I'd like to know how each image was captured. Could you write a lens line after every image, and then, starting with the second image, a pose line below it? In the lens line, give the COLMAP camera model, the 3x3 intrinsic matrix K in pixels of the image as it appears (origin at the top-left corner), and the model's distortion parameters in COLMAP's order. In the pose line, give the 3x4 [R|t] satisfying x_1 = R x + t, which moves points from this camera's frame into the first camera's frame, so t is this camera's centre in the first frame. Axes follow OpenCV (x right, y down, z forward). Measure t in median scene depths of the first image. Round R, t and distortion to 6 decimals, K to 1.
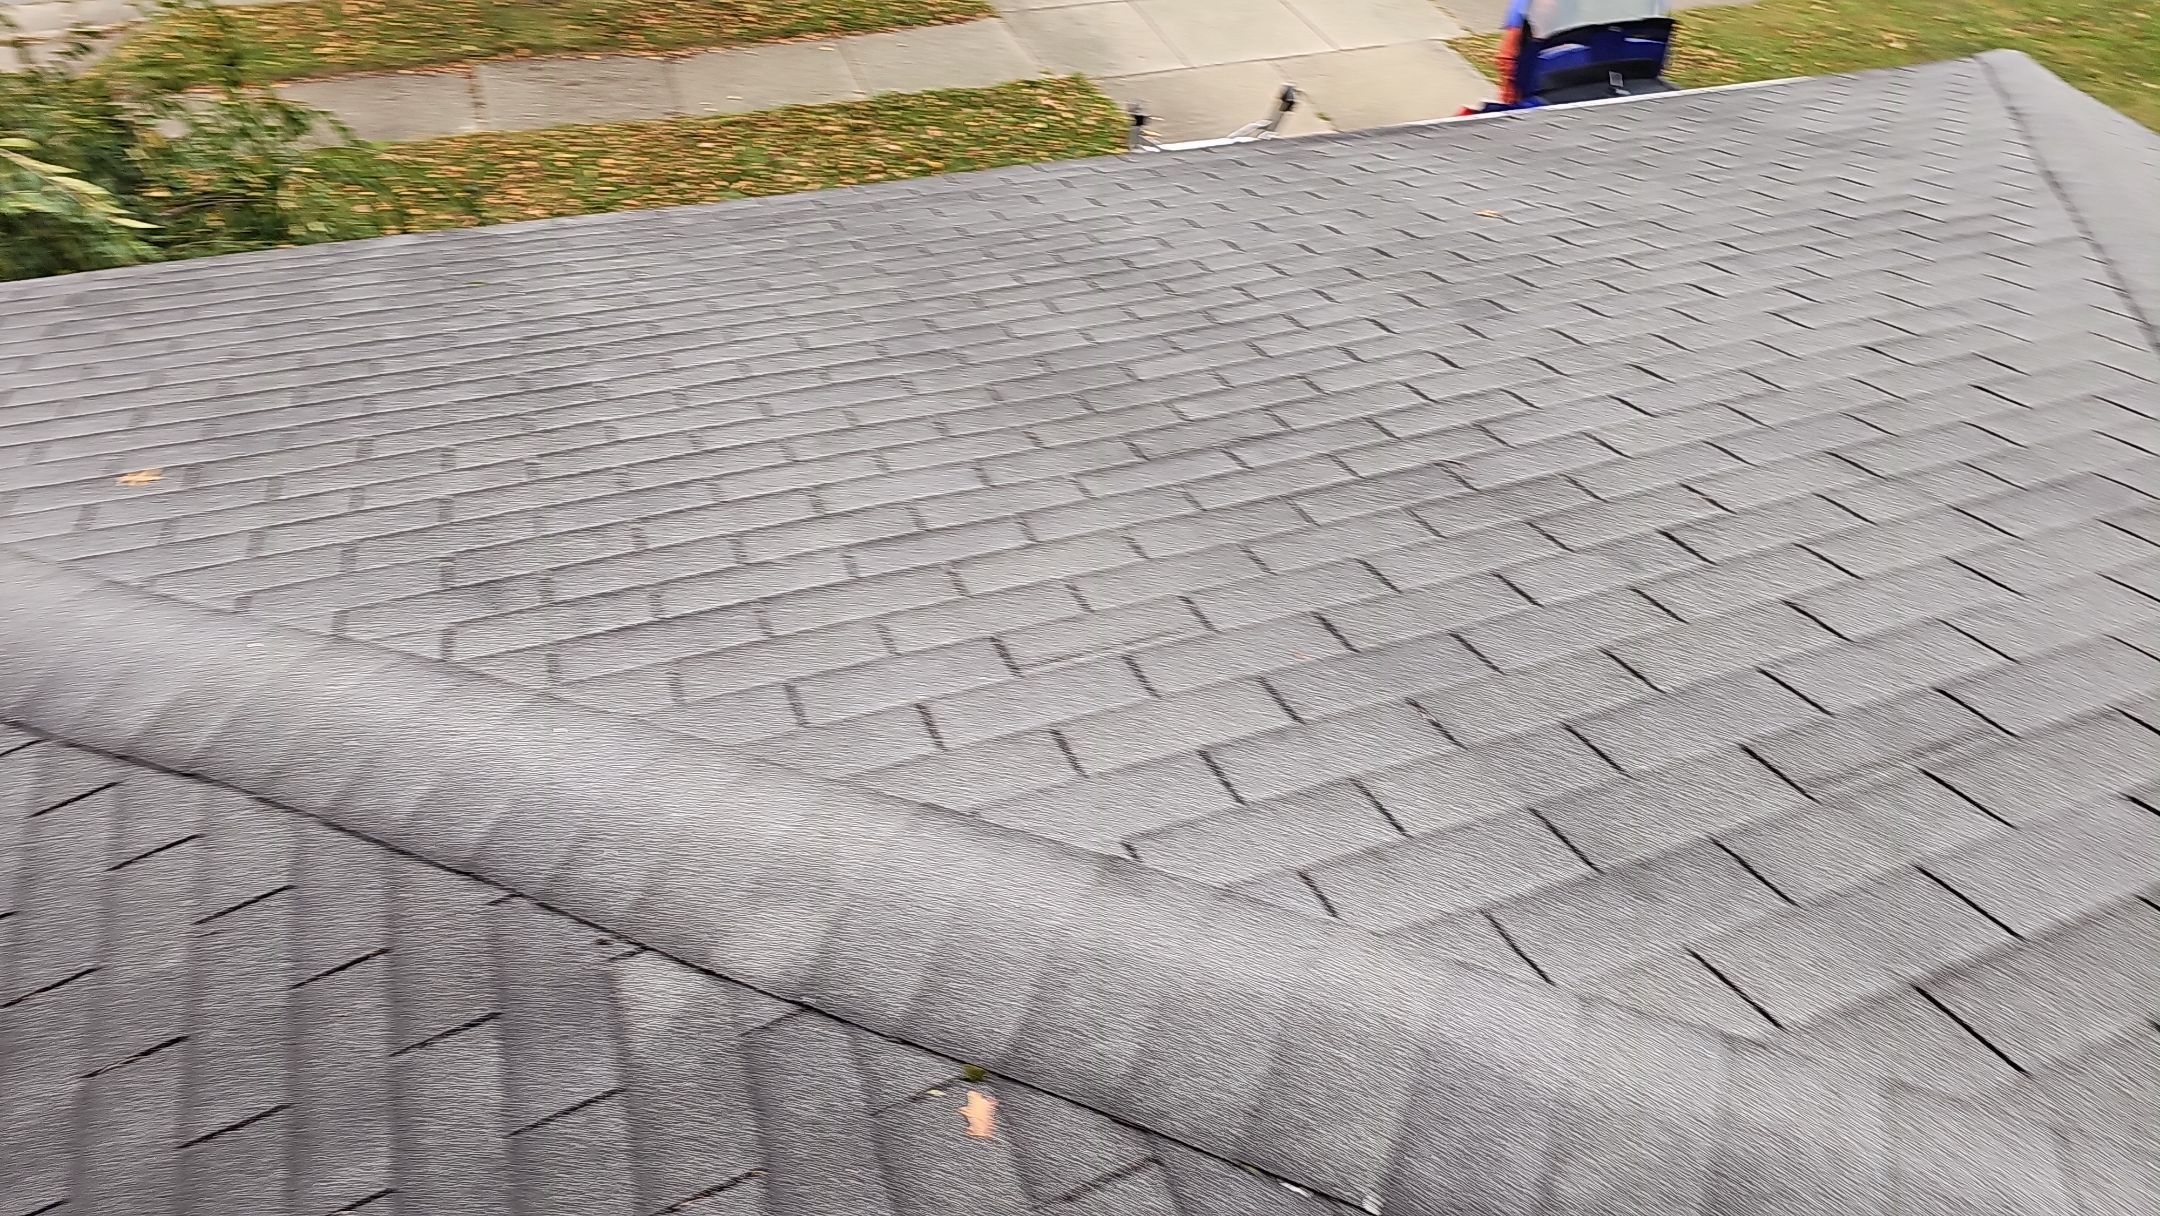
lens RADIAL K [[1479.3, 0, 1080.0], [0, 1479.3, 608.0], [0, 0, 1]] dist [0.006716, 0.000033]
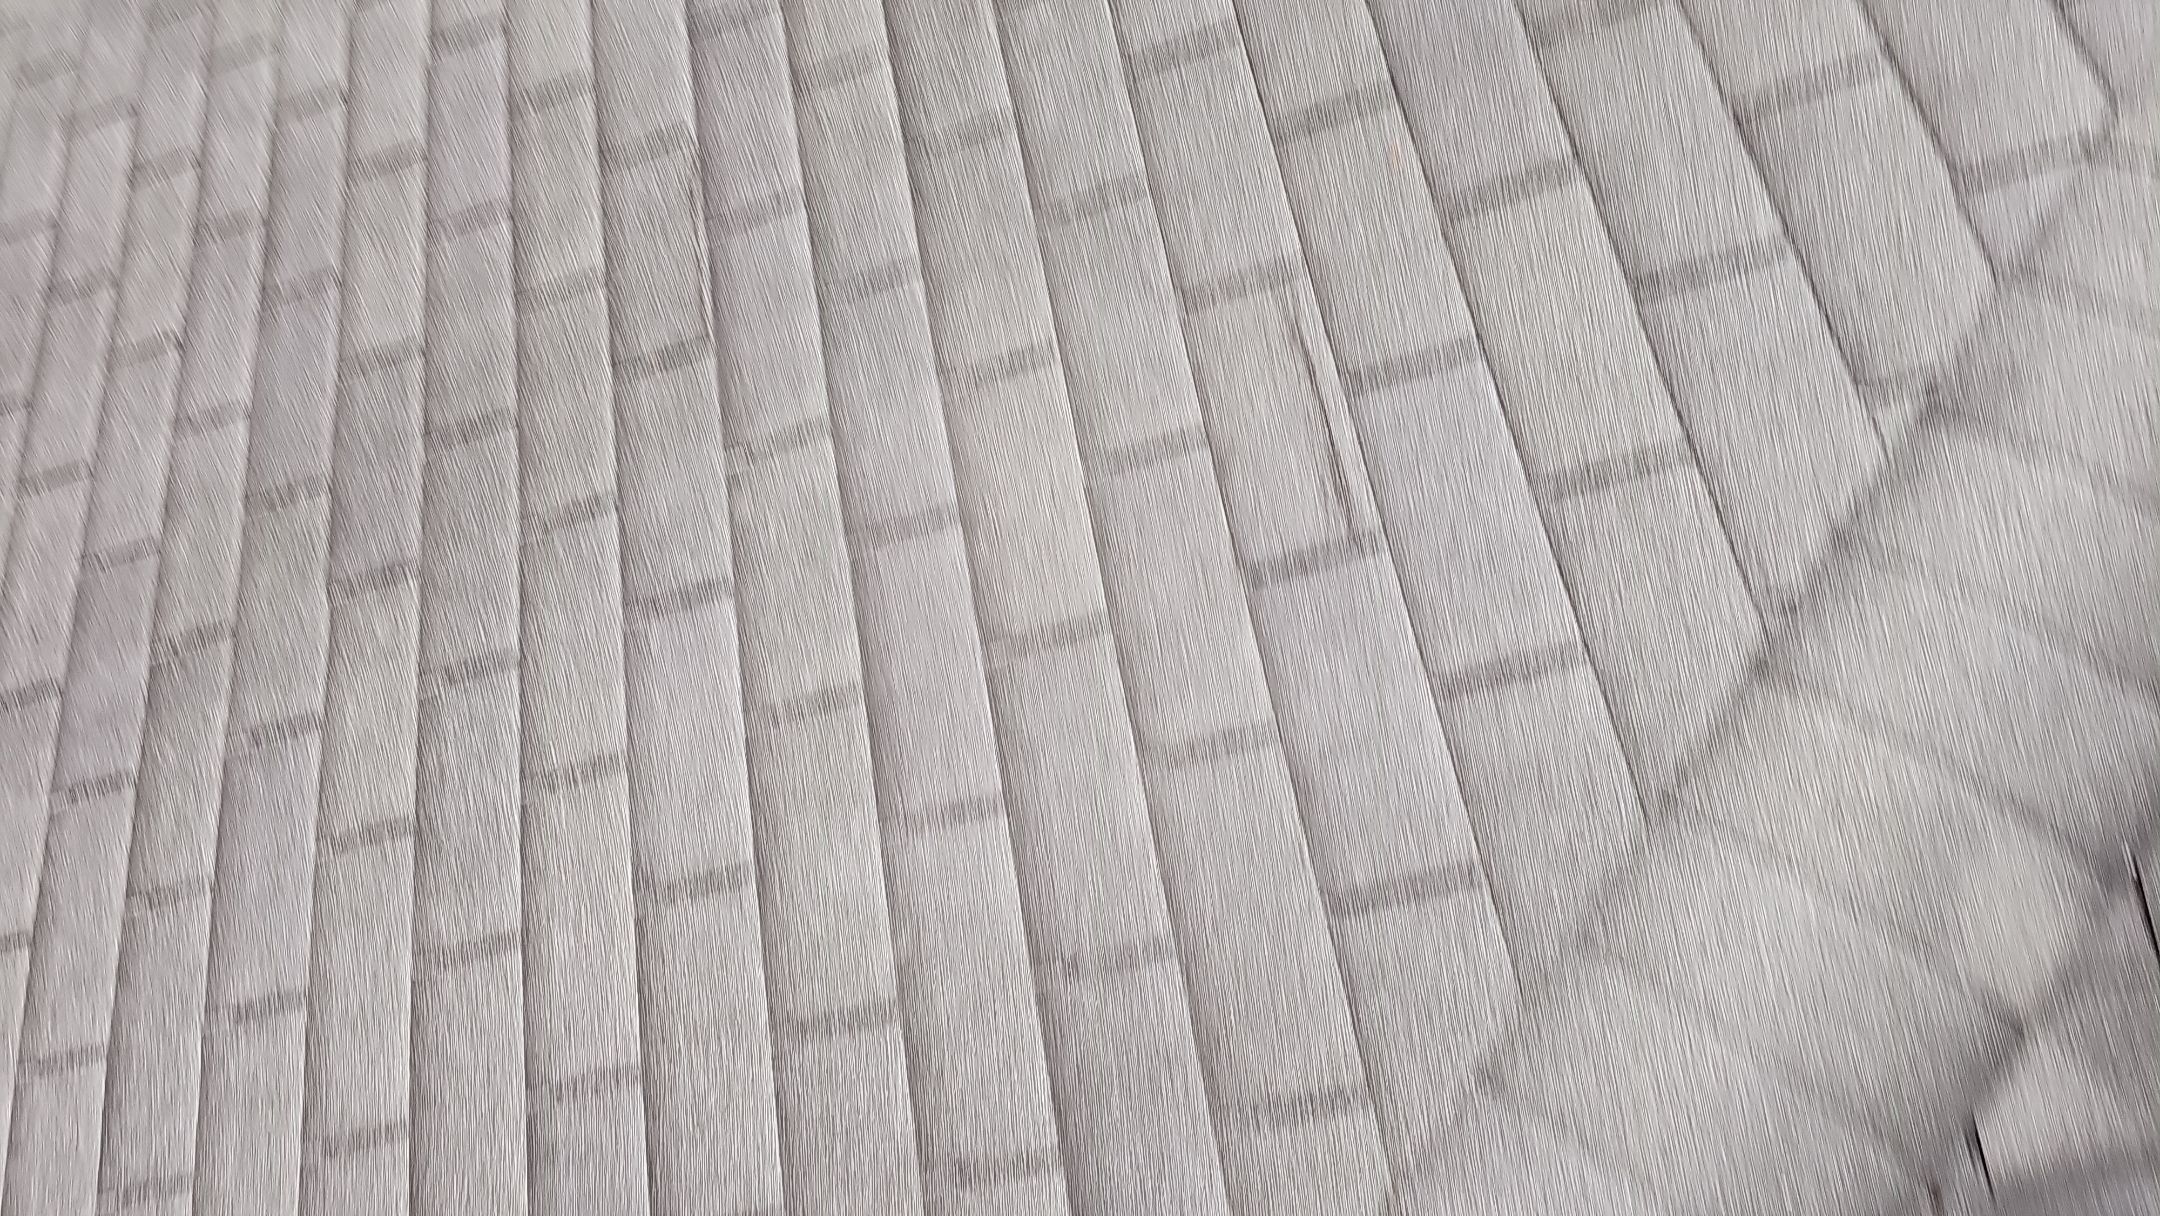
lens RADIAL K [[1479.3, 0, 1080.0], [0, 1479.3, 608.0], [0, 0, 1]] dist [0.006716, 0.000033]
pose [[0.175794, -0.927180, 0.330807, -0.252835], [0.719515, 0.350359, 0.599622, -0.349935], [-0.671859, 0.132610, 0.728712, 0.528993]]
